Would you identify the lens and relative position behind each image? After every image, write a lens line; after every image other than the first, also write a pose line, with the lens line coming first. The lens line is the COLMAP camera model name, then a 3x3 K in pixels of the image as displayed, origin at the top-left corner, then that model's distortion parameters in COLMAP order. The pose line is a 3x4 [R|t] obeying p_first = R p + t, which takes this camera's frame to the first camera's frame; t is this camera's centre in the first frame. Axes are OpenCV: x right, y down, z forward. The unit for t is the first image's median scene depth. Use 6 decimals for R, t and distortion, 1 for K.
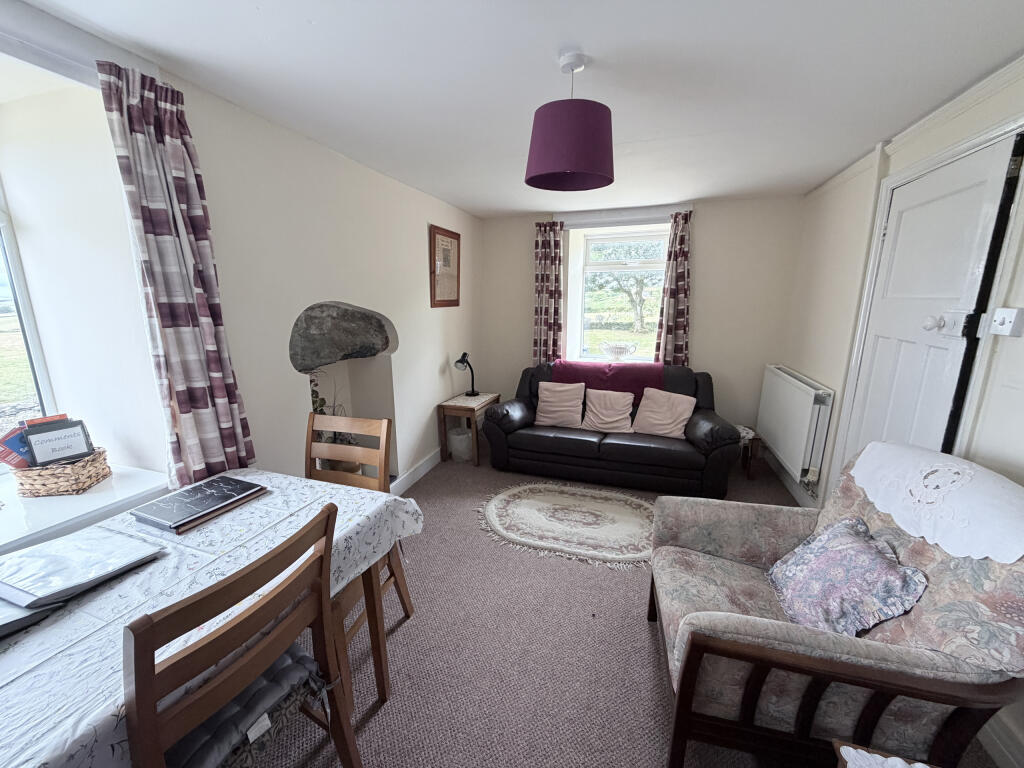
lens RADIAL K [[402.5, 0, 513.0], [0, 402.5, 388.4], [0, 0, 1]] dist [0.000075, -0.000006]
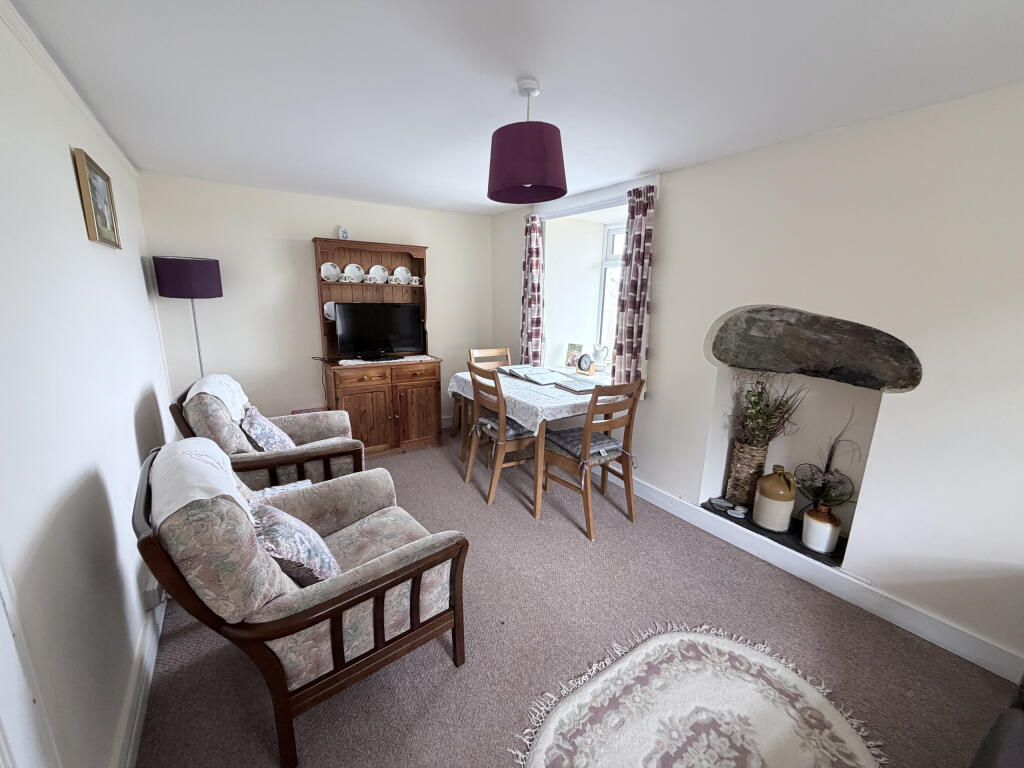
lens RADIAL K [[407.0, 0, 507.1], [0, 407.0, 385.7], [0, 0, 1]] dist [0.000289, -0.000197]
pose [[-0.610206, 0.184877, -0.770370, 0.701243], [-0.179930, 0.914640, 0.362022, -0.275369], [0.771540, 0.359520, -0.524853, 1.081952]]
